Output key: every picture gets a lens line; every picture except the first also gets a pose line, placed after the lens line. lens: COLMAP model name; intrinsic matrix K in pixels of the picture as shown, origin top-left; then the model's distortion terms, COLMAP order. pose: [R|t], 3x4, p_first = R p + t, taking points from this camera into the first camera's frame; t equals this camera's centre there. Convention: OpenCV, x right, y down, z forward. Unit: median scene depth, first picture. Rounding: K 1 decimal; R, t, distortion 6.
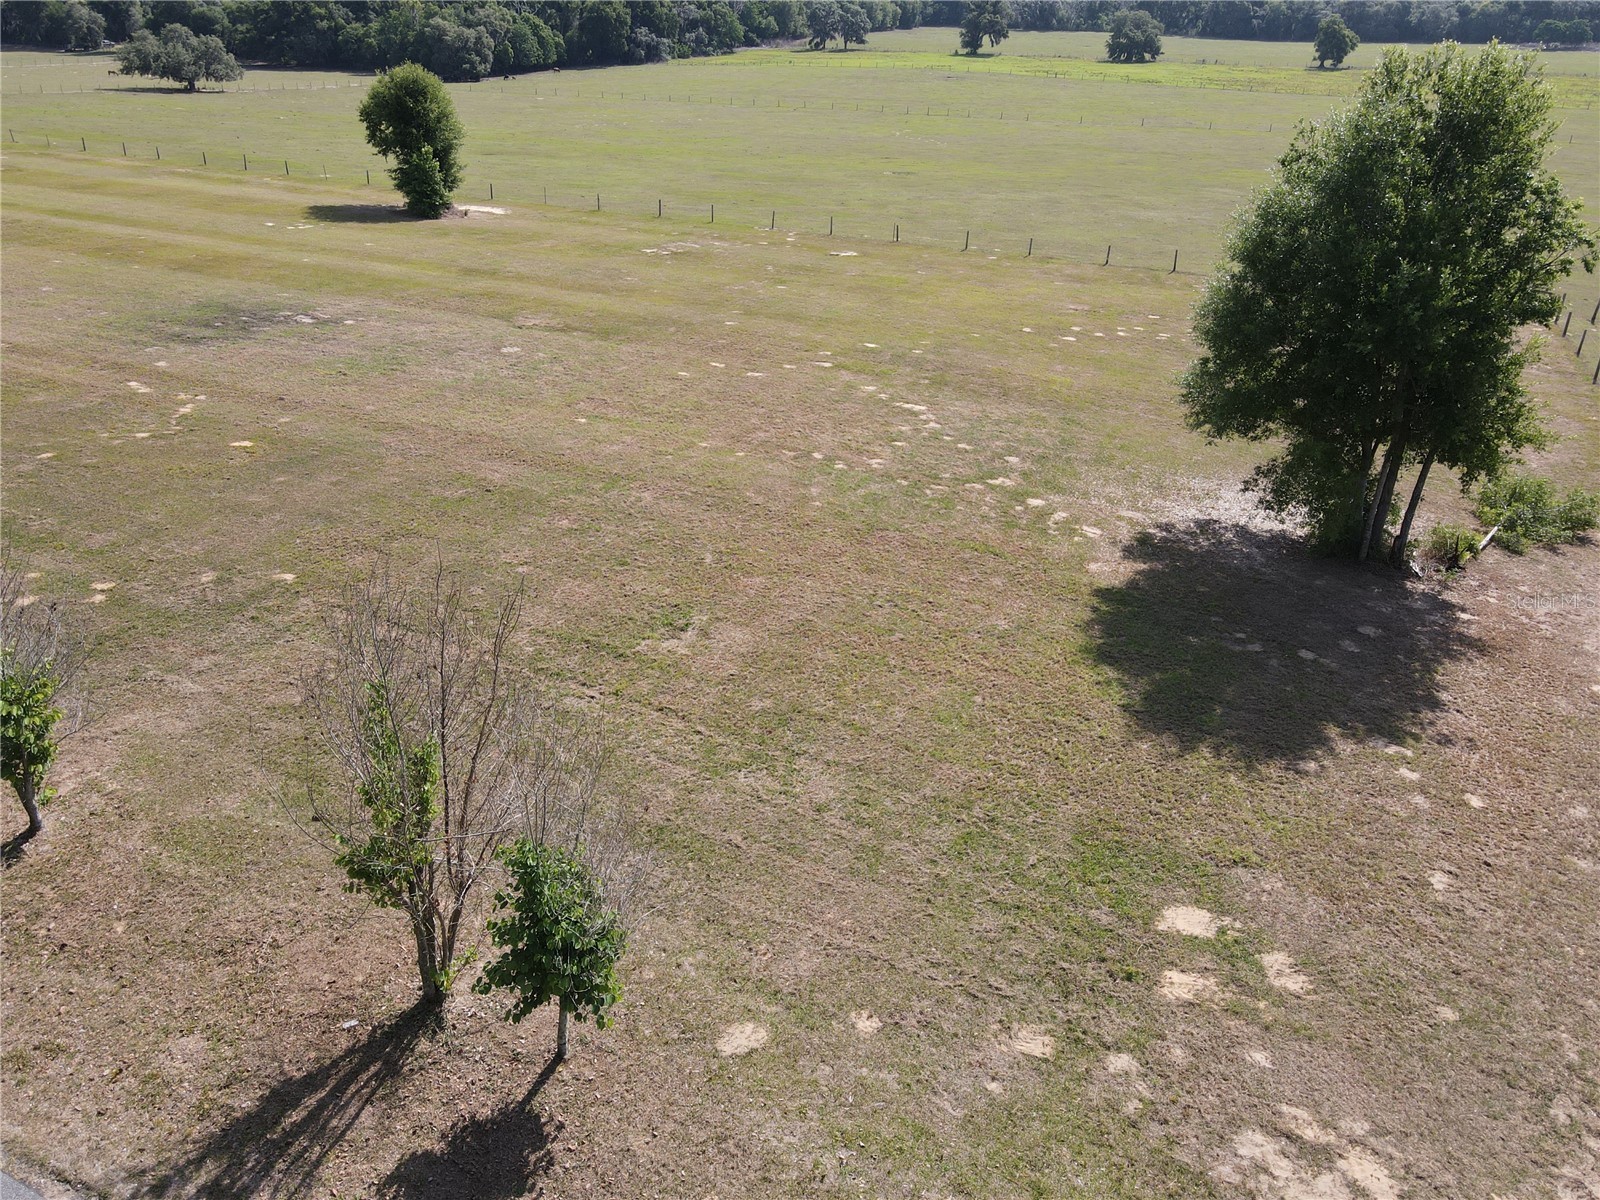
lens RADIAL K [[1169.0, 0, 796.6], [0, 1169.0, 606.2], [0, 0, 1]] dist [-0.004190, 0.027493]
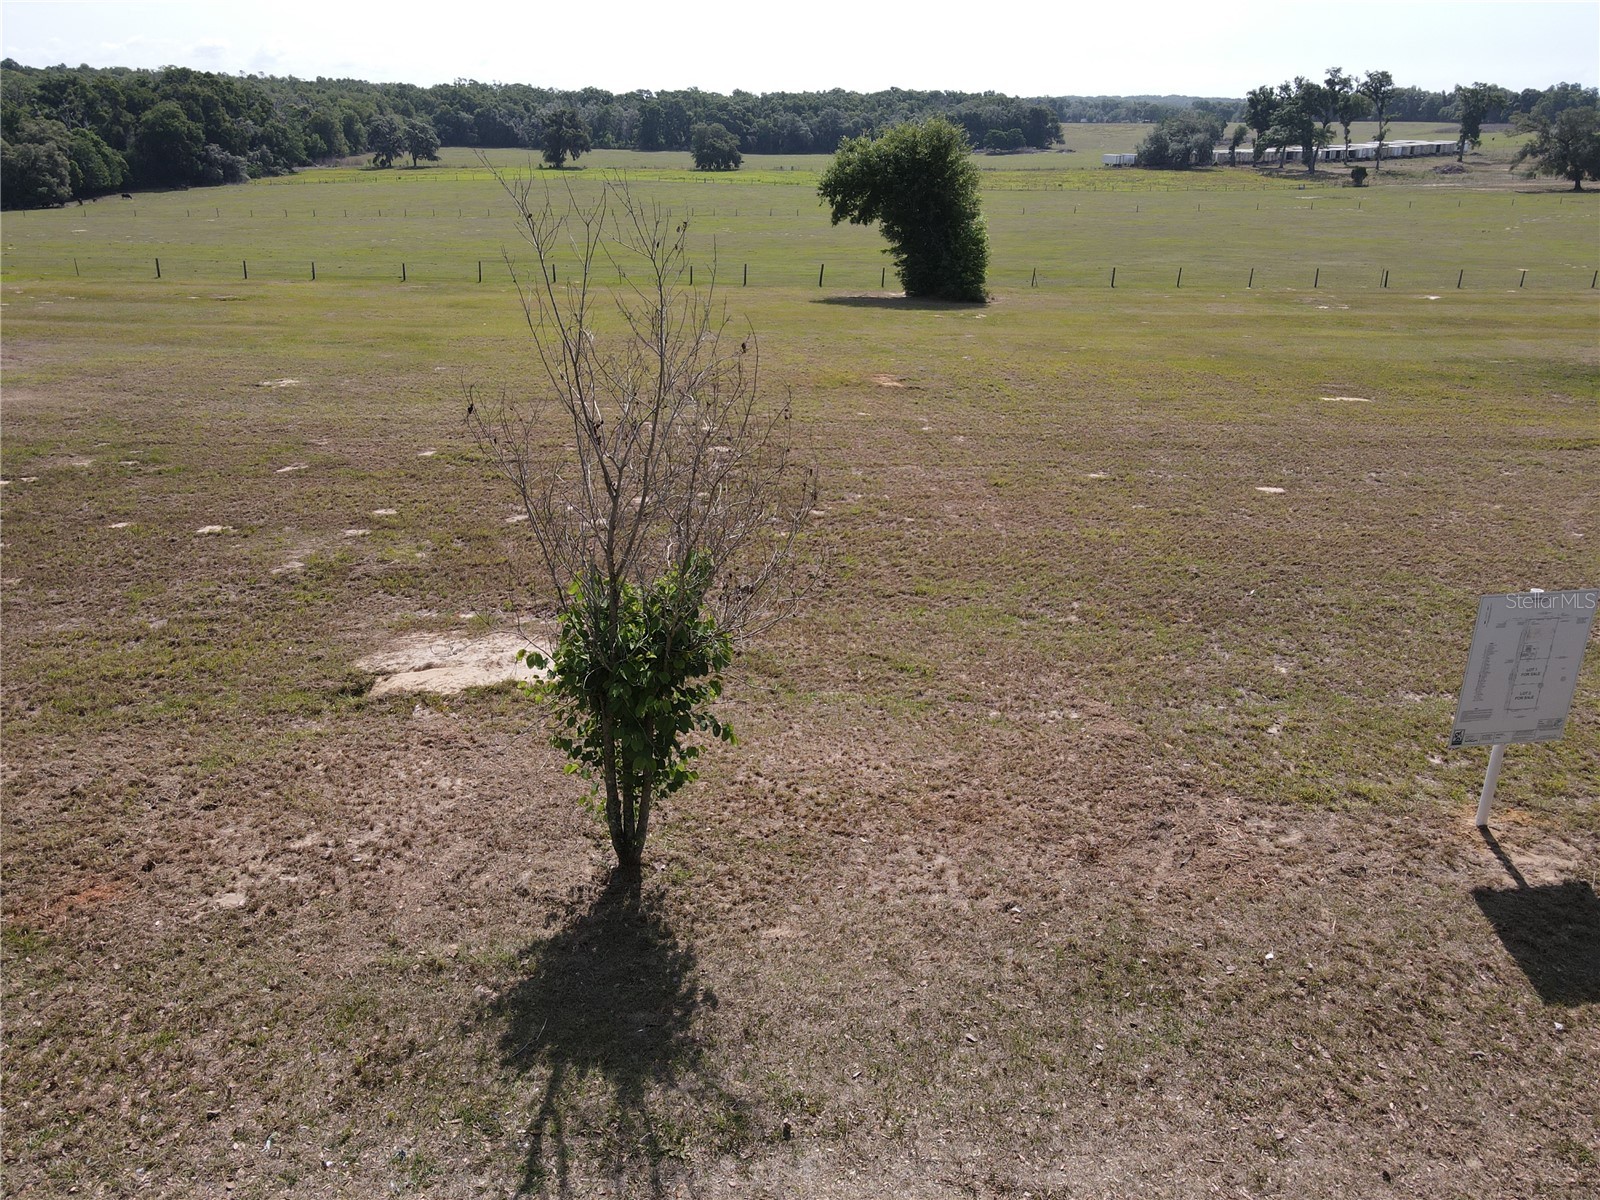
lens RADIAL K [[1169.0, 0, 794.3], [0, 1169.0, 603.3], [0, 0, 1]] dist [-0.004190, 0.027493]
pose [[0.882026, -0.186129, 0.432881, -0.200125], [0.225537, 0.973371, -0.041022, -0.029173], [-0.413718, 0.133813, 0.900517, 0.082611]]
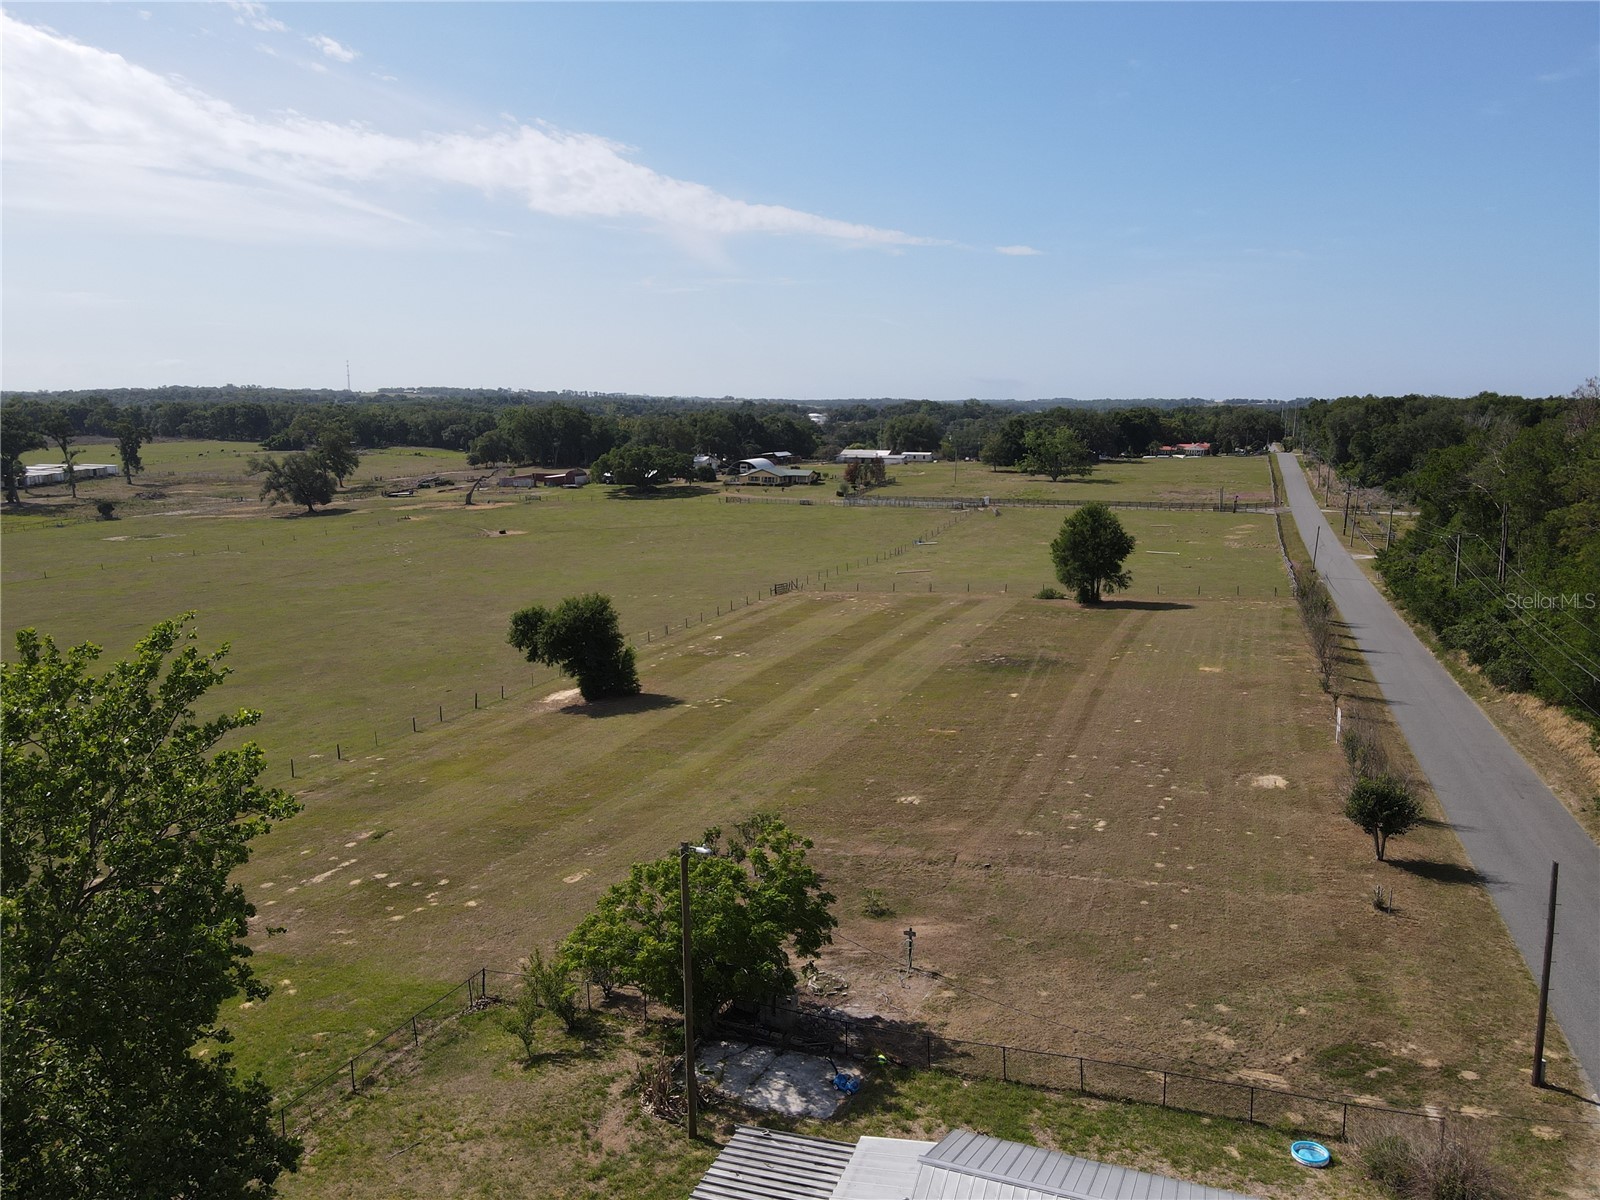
lens RADIAL K [[1169.0, 0, 788.2], [0, 1169.0, 656.8], [0, 0, 1]] dist [-0.004190, 0.027493]
pose [[-0.064178, -0.222777, 0.972755, -0.388207], [0.470016, 0.853131, 0.226390, -0.143148], [-0.880322, 0.471739, 0.049956, 0.185560]]
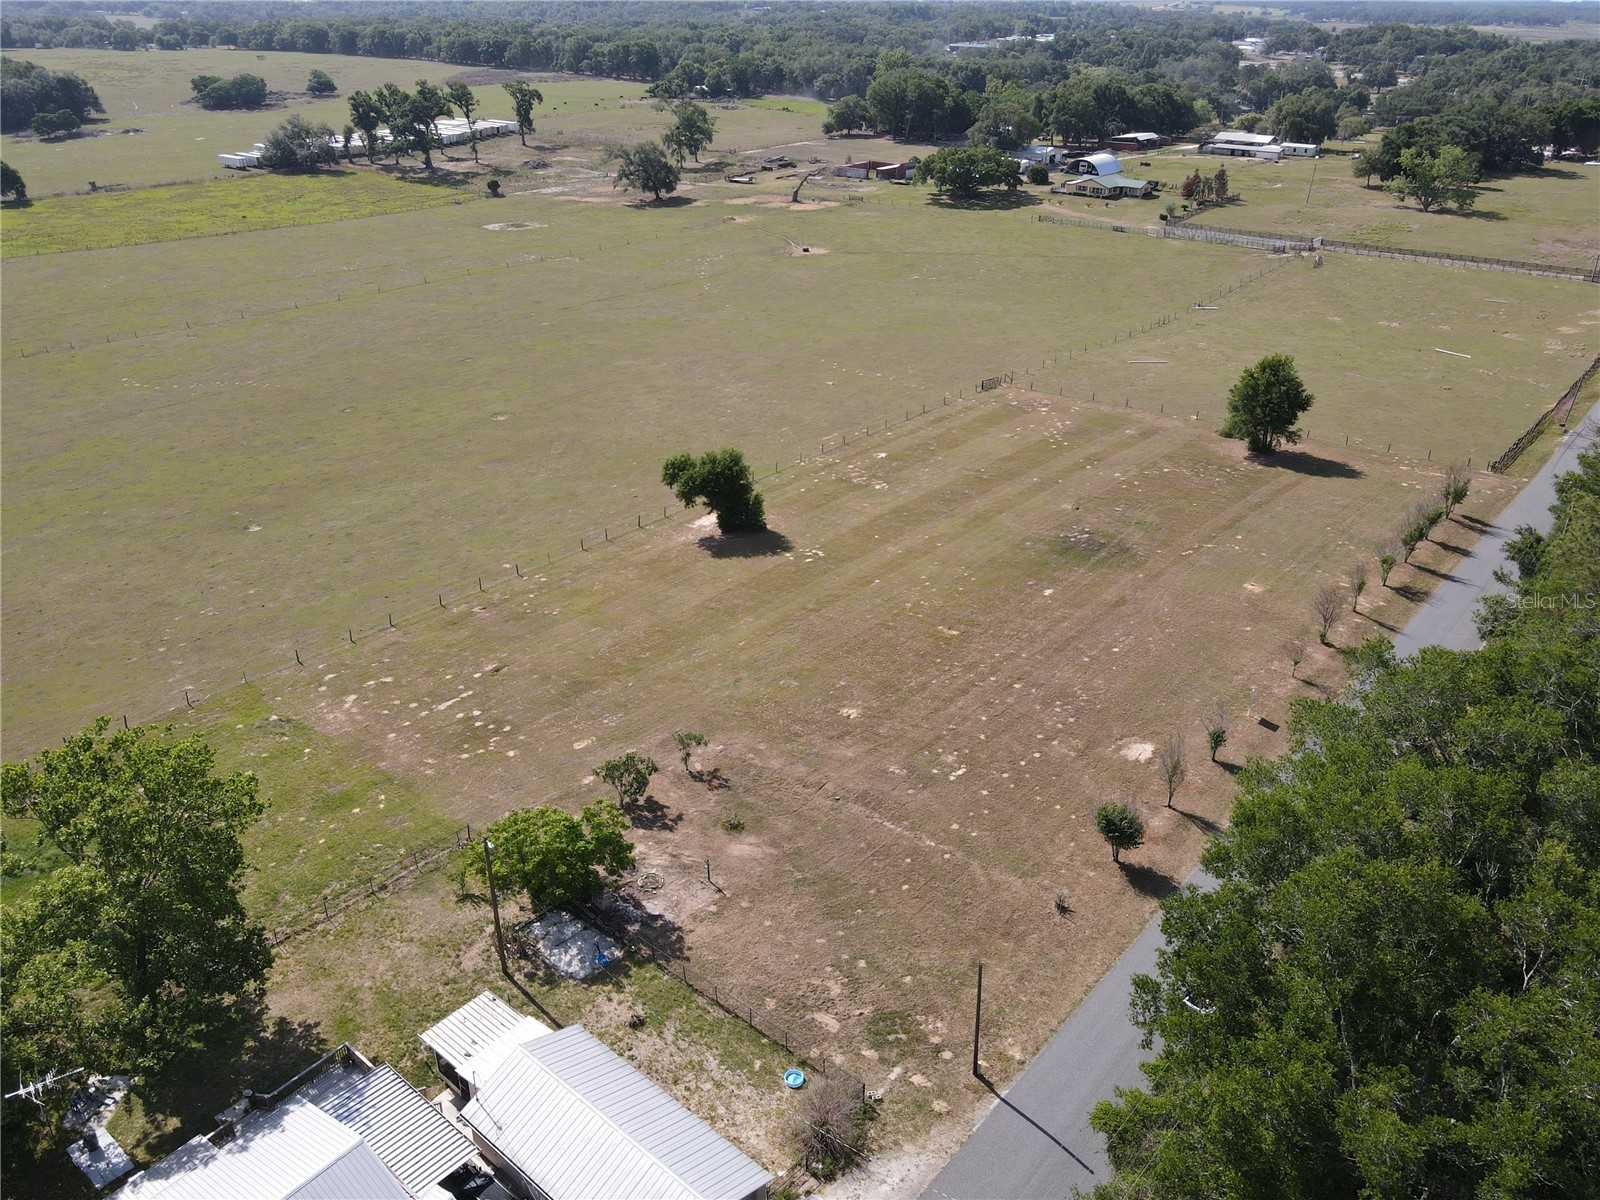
lens RADIAL K [[1169.0, 0, 787.6], [0, 1169.0, 609.1], [0, 0, 1]] dist [-0.004190, 0.027493]
pose [[0.271783, -0.456175, 0.847371, -0.419426], [0.447901, 0.839295, 0.308170, -0.176464], [-0.851774, 0.295783, 0.432427, 0.074392]]
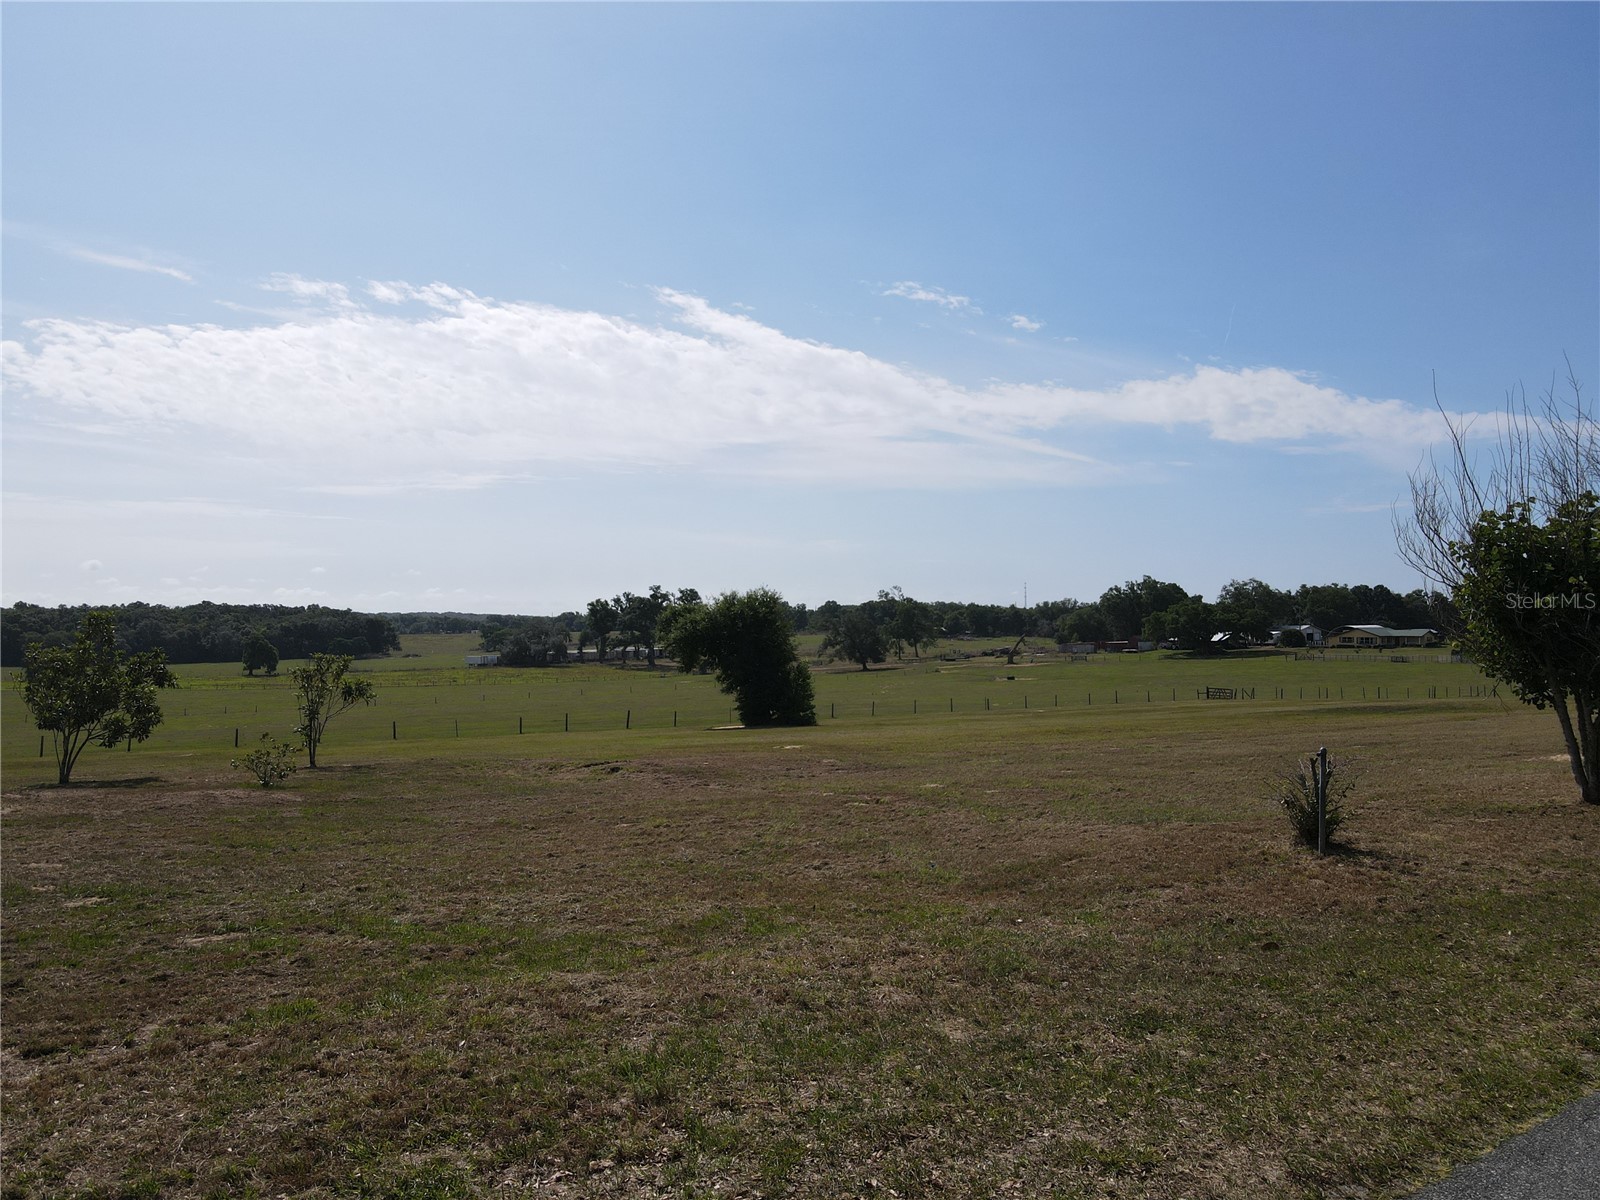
lens RADIAL K [[1169.0, 0, 791.9], [0, 1169.0, 605.1], [0, 0, 1]] dist [-0.004190, 0.027493]
pose [[0.473106, 0.007687, 0.880972, -0.291230], [0.424551, 0.874207, -0.235623, -0.046669], [-0.771964, 0.485492, 0.410329, 0.135260]]
